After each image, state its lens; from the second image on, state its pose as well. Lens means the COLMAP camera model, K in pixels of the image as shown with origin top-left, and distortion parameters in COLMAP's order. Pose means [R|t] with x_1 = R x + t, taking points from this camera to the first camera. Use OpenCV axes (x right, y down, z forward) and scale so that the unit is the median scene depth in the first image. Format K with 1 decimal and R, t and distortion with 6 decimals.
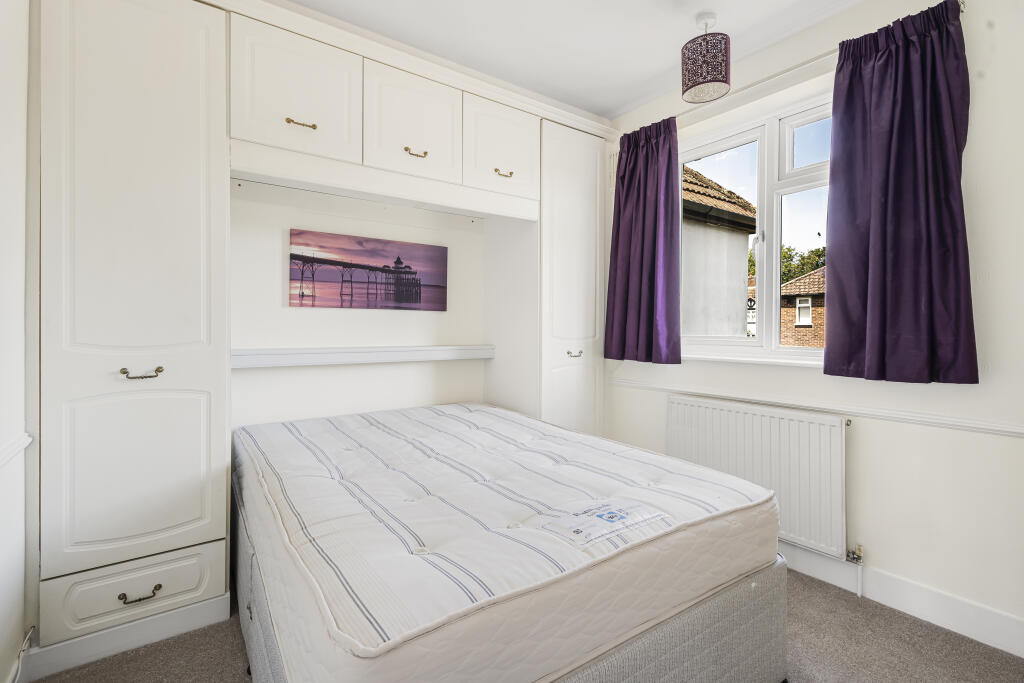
lens RADIAL K [[468.2, 0, 509.7], [0, 468.2, 334.2], [0, 0, 1]] dist [-0.003171, 0.001499]
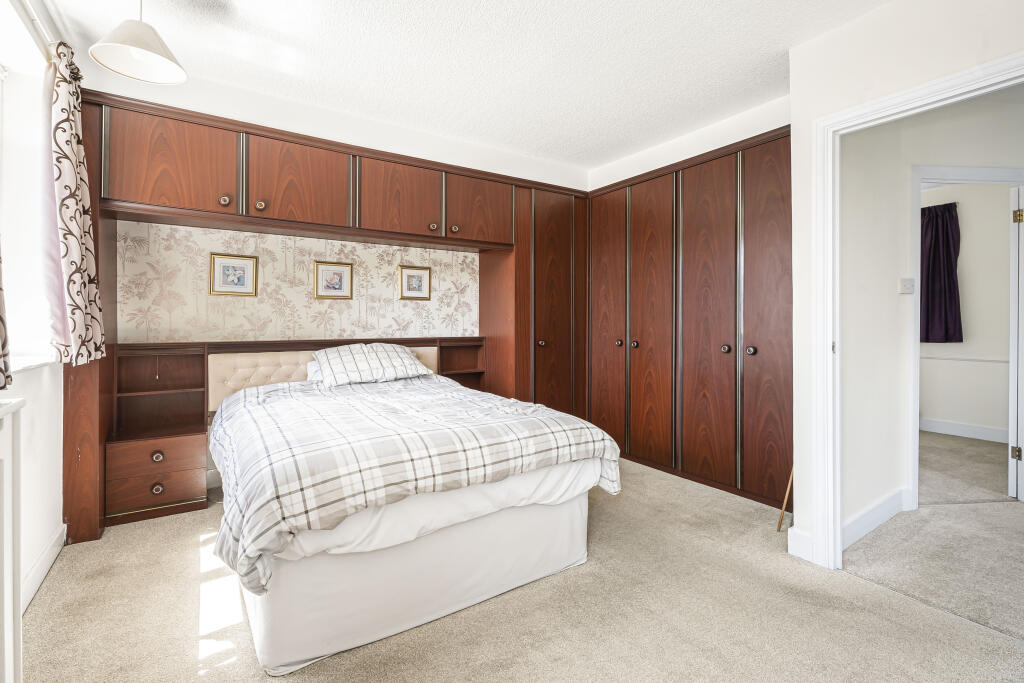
lens RADIAL K [[468.2, 0, 519.7], [0, 468.2, 325.3], [0, 0, 1]] dist [-0.003171, 0.001499]
pose [[0.999956, 0.001800, -0.009232, -1.558128], [-0.001844, 0.999987, -0.004746, 0.019853], [0.009224, 0.004763, 0.999946, -1.746690]]
